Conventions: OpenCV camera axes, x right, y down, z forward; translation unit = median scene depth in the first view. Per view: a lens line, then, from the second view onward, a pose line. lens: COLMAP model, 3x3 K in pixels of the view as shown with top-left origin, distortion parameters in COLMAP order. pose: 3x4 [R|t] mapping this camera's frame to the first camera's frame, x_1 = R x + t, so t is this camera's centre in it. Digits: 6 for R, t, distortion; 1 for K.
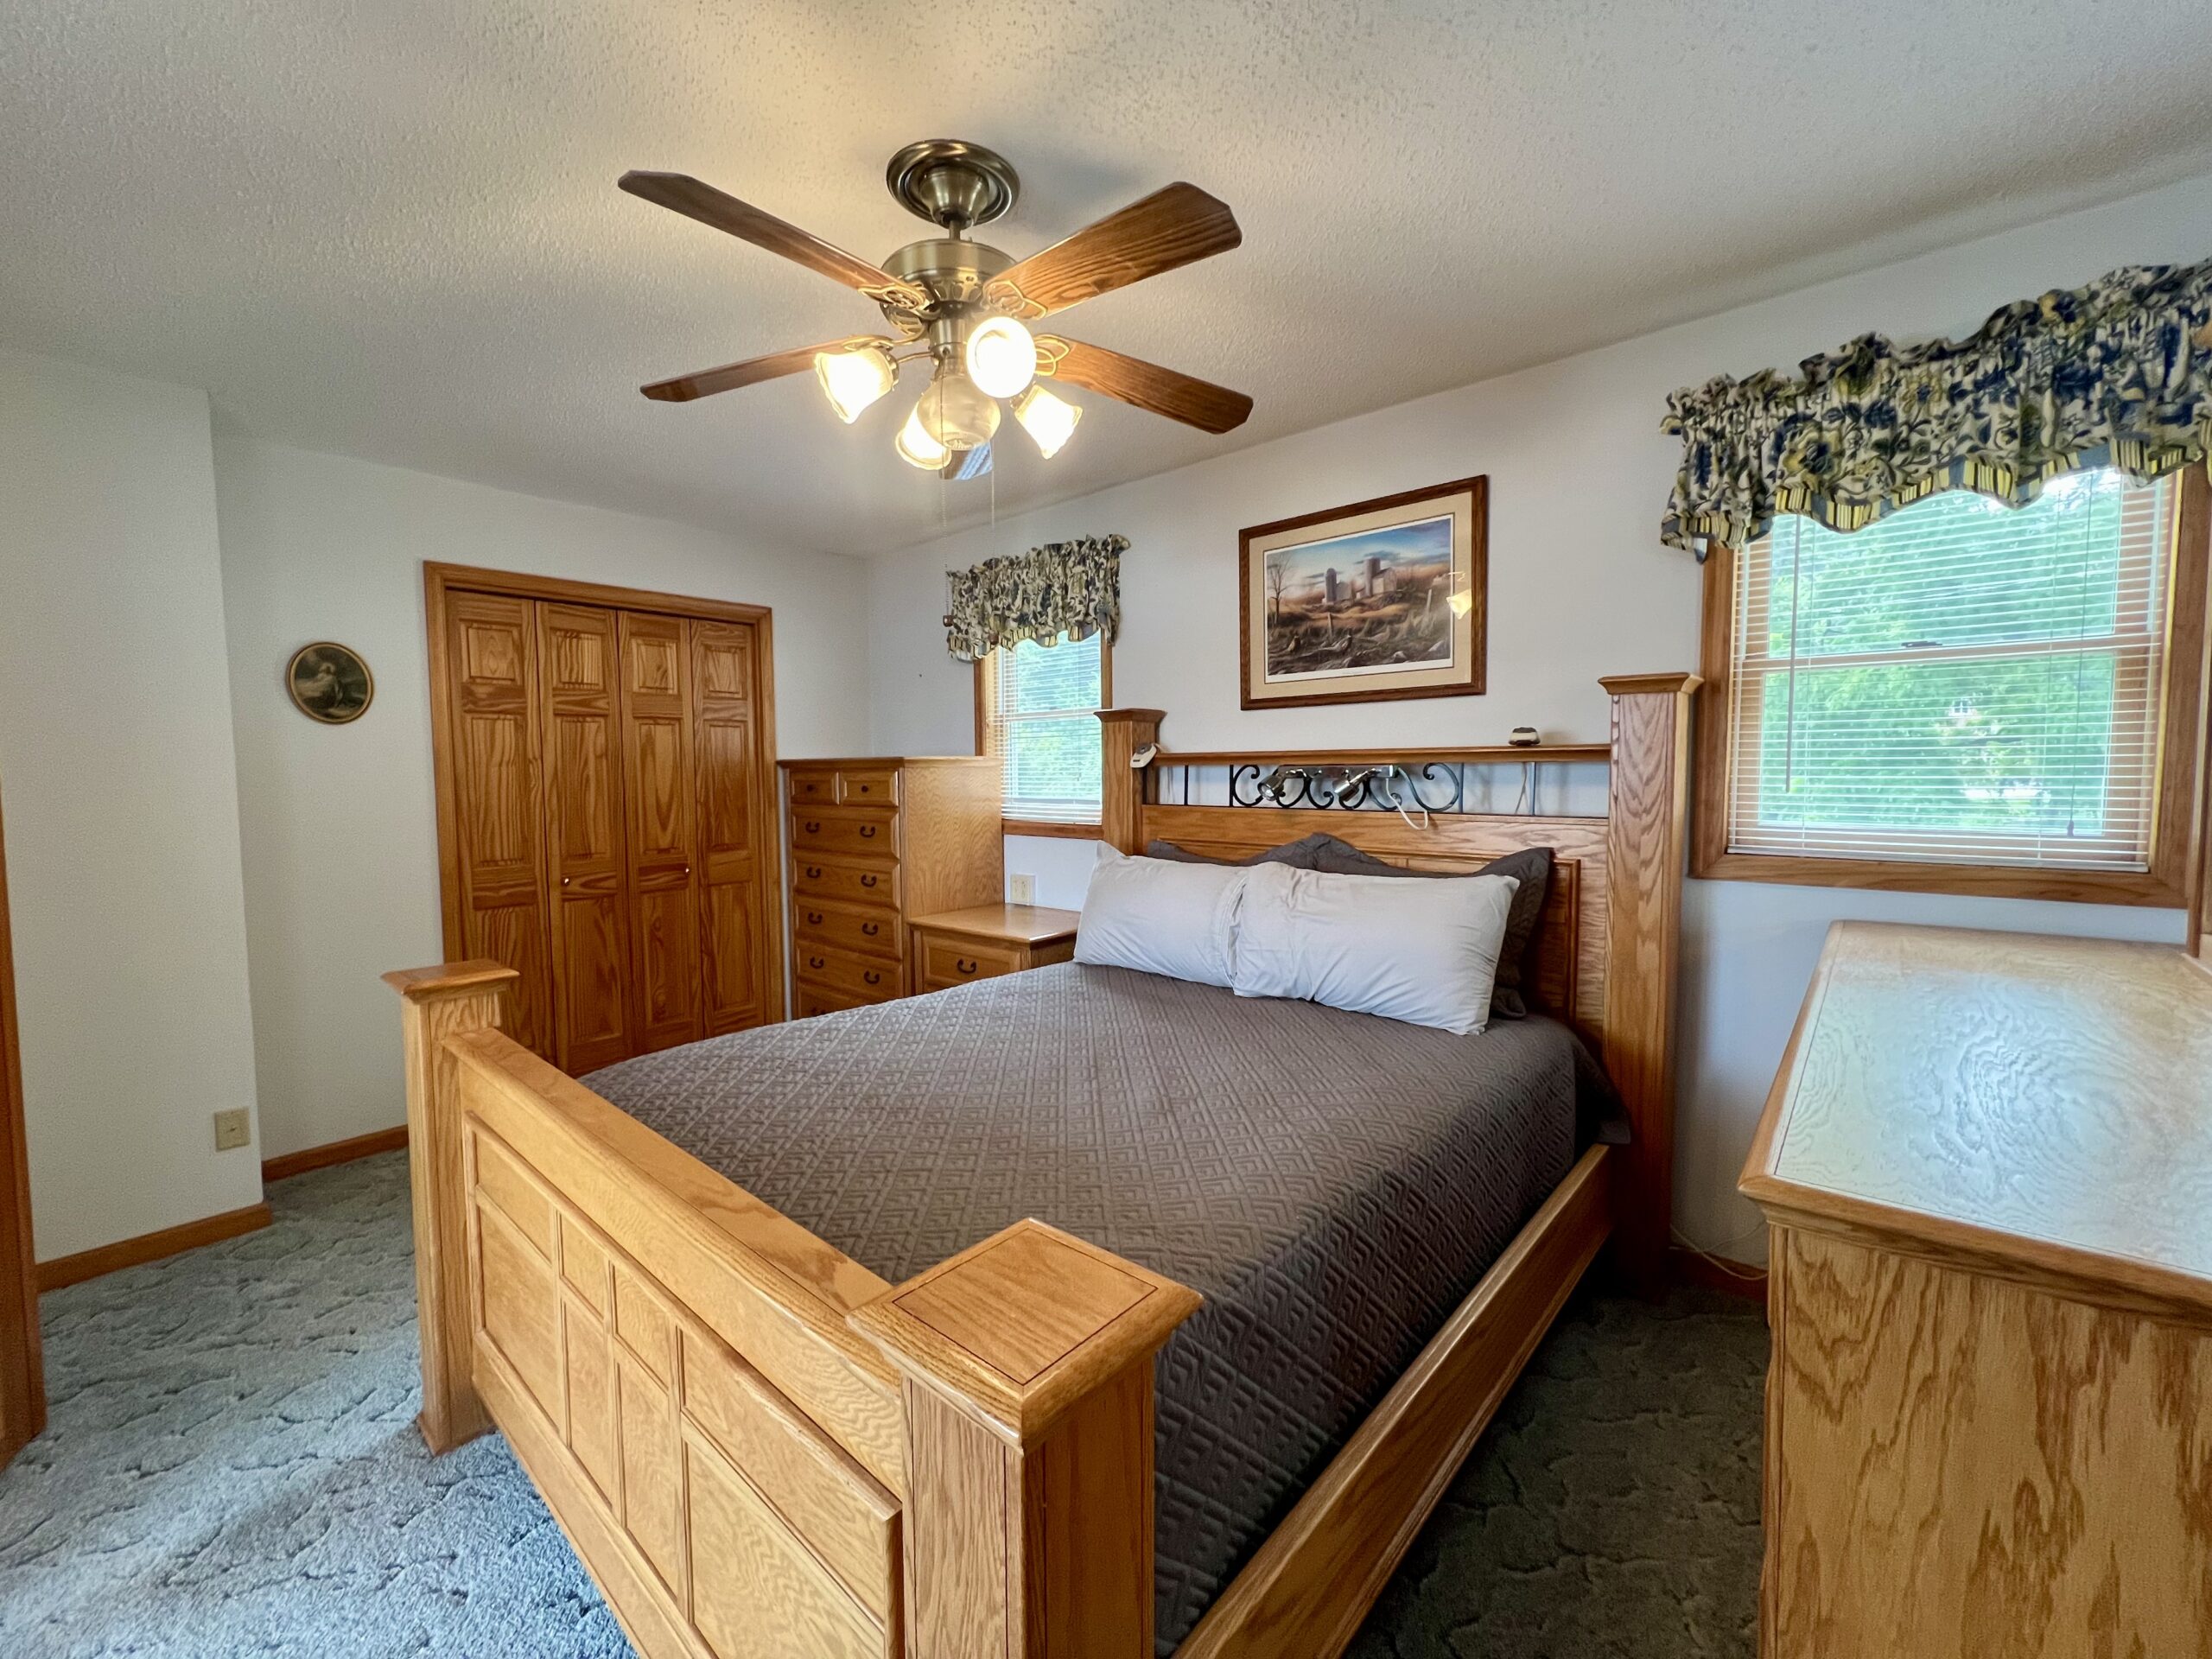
lens RADIAL K [[889.0, 0, 1103.4], [0, 889.0, 827.6], [0, 0, 1]] dist [-0.004057, 0.000176]
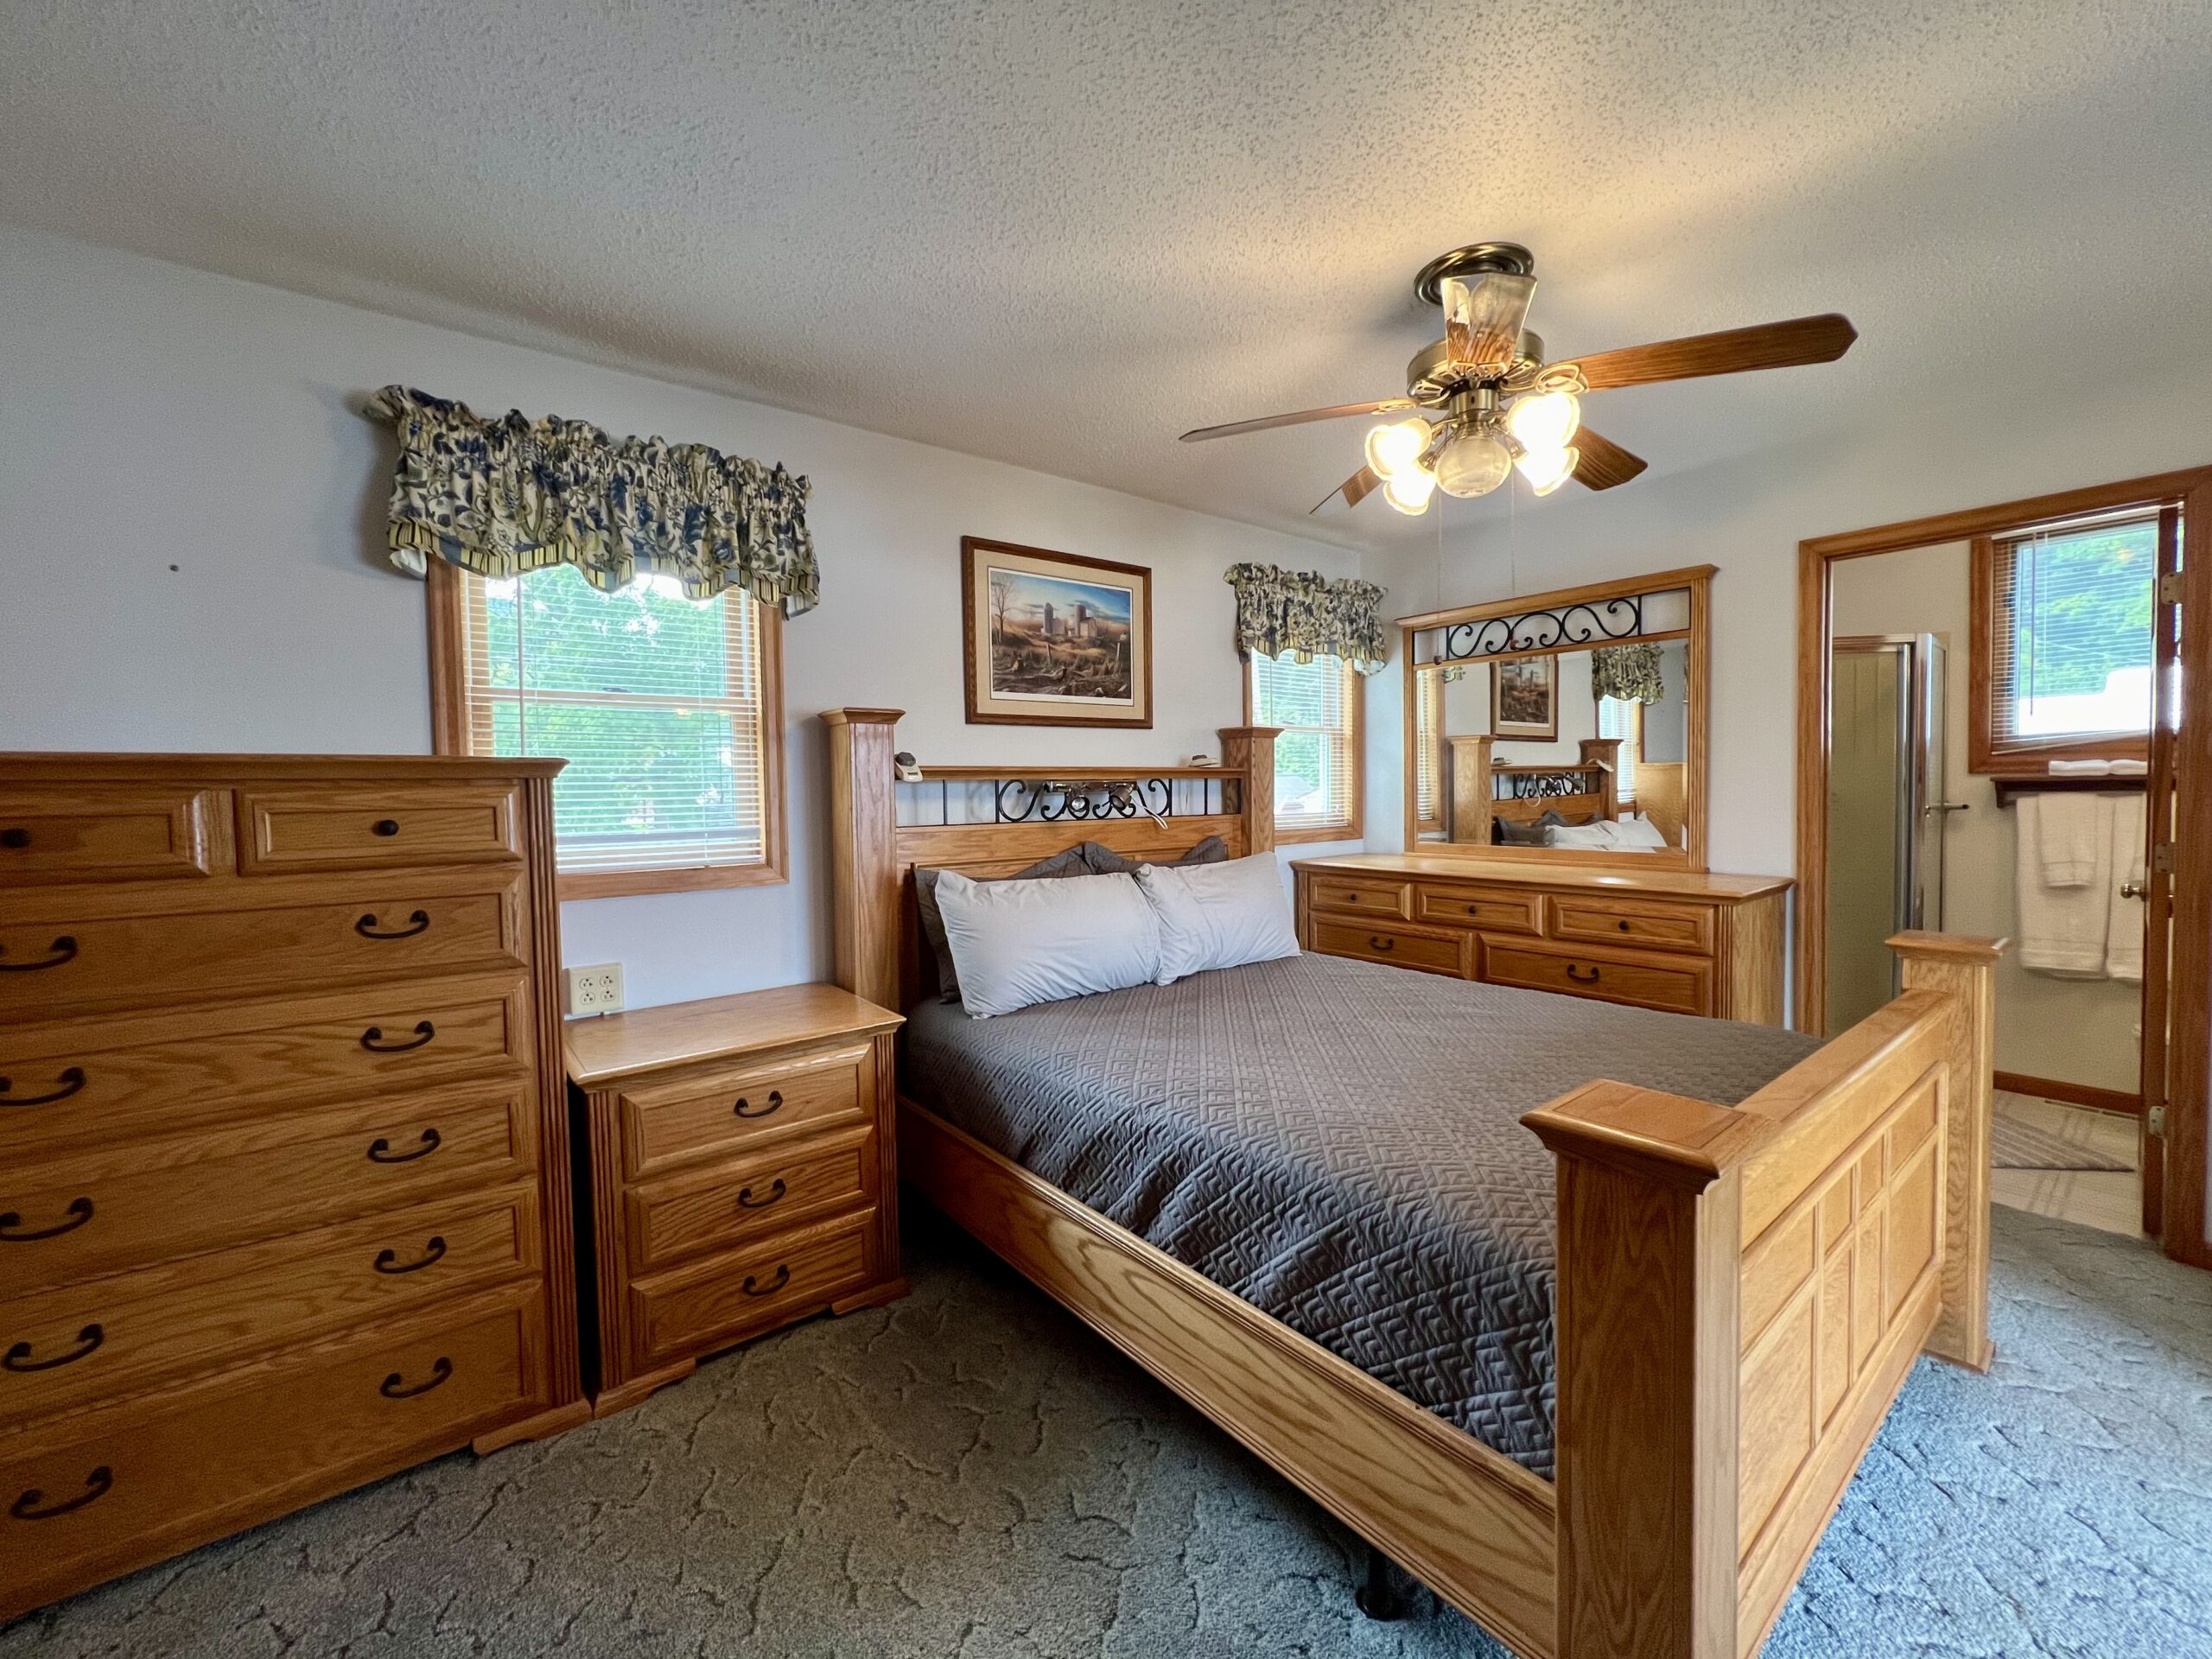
lens RADIAL K [[889.0, 0, 1090.9], [0, 889.0, 827.4], [0, 0, 1]] dist [-0.004057, 0.000176]
pose [[0.184975, -0.037288, 0.982036, -0.809197], [0.078335, 0.996660, 0.023089, -0.034321], [-0.979616, 0.072657, 0.187278, 0.742465]]
